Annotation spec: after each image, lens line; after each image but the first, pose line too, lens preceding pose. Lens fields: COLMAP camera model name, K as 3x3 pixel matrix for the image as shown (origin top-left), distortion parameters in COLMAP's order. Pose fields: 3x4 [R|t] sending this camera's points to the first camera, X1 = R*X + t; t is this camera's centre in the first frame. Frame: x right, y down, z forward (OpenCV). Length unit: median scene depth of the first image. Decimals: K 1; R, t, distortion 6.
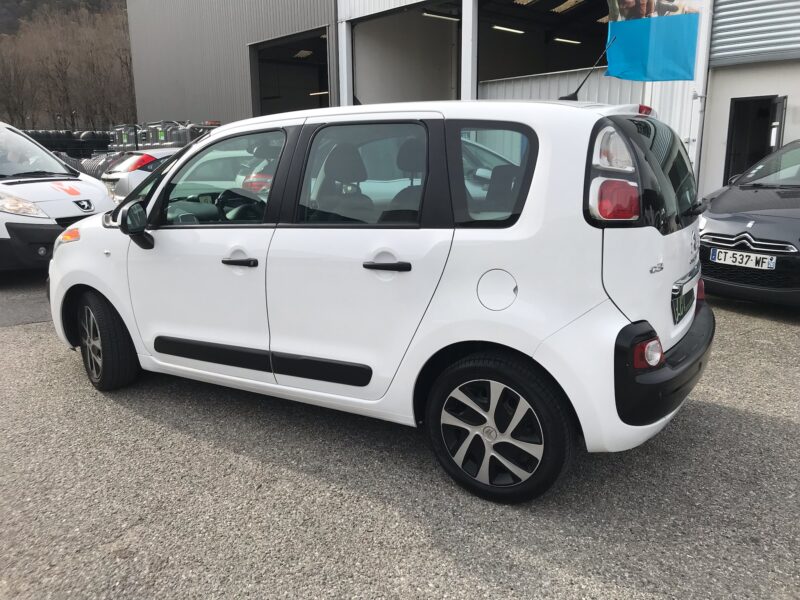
lens RADIAL K [[654.1, 0, 393.8], [0, 654.1, 293.4], [0, 0, 1]] dist [0.020387, -0.001862]
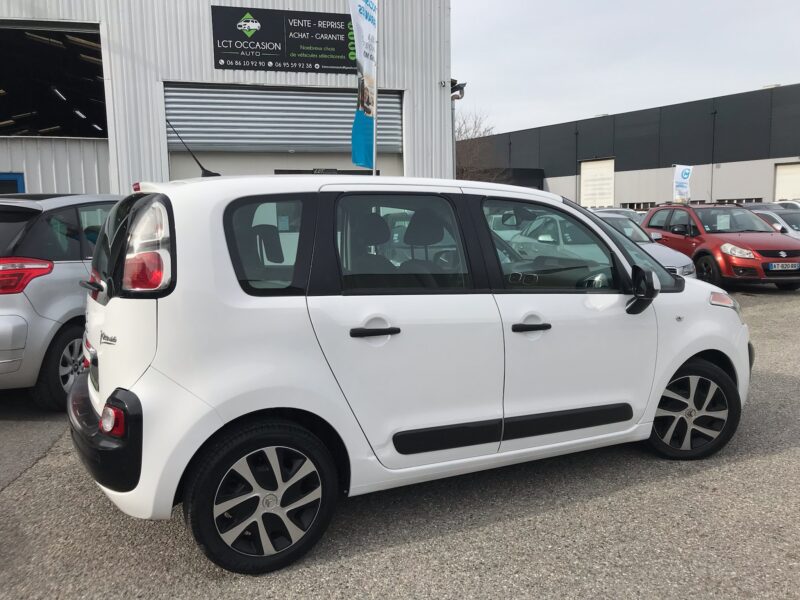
lens RADIAL K [[654.1, 0, 395.3], [0, 654.1, 297.8], [0, 0, 1]] dist [0.020387, -0.001862]
pose [[0.447522, -0.104403, 0.888158, -1.486577], [0.200895, 0.979514, 0.013916, -0.183180], [-0.871416, 0.172199, 0.459328, 0.894206]]
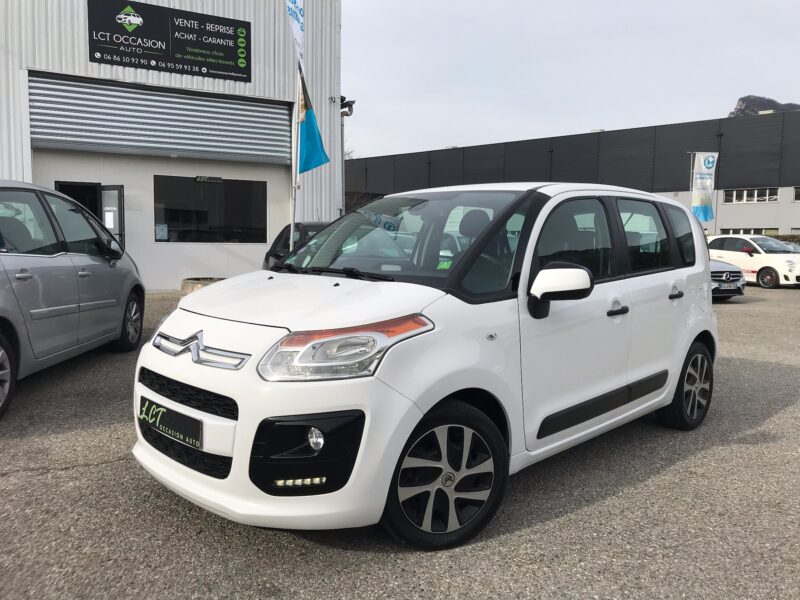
lens RADIAL K [[654.1, 0, 395.5], [0, 654.1, 295.7], [0, 0, 1]] dist [0.020387, -0.001862]
pose [[0.233872, -0.066758, 0.969973, -1.551297], [0.189139, 0.981705, 0.021961, -0.187905], [-0.953693, 0.178323, 0.242219, 1.196670]]
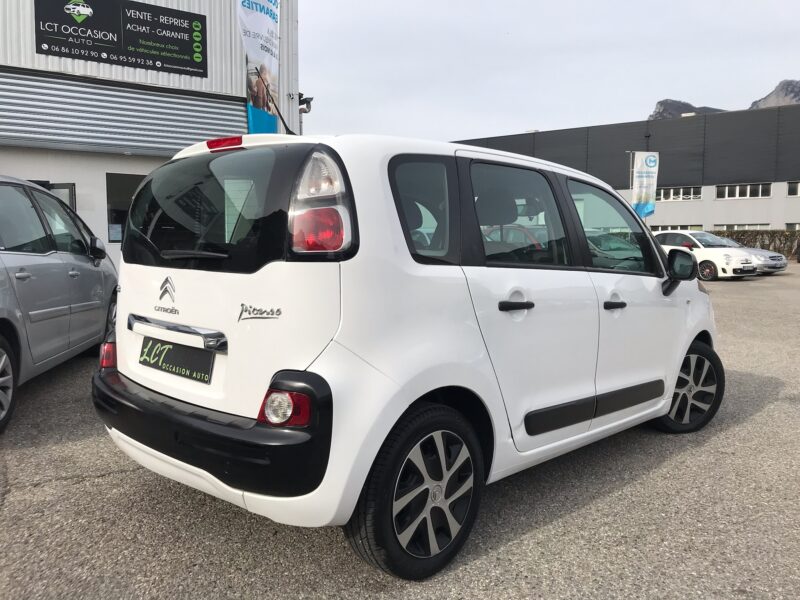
lens RADIAL K [[654.1, 0, 395.5], [0, 654.1, 296.6], [0, 0, 1]] dist [0.020387, -0.001862]
pose [[0.137753, -0.071480, 0.987884, -1.579635], [0.205096, 0.977834, 0.042154, -0.212636], [-0.968999, 0.196804, 0.149360, 1.399384]]
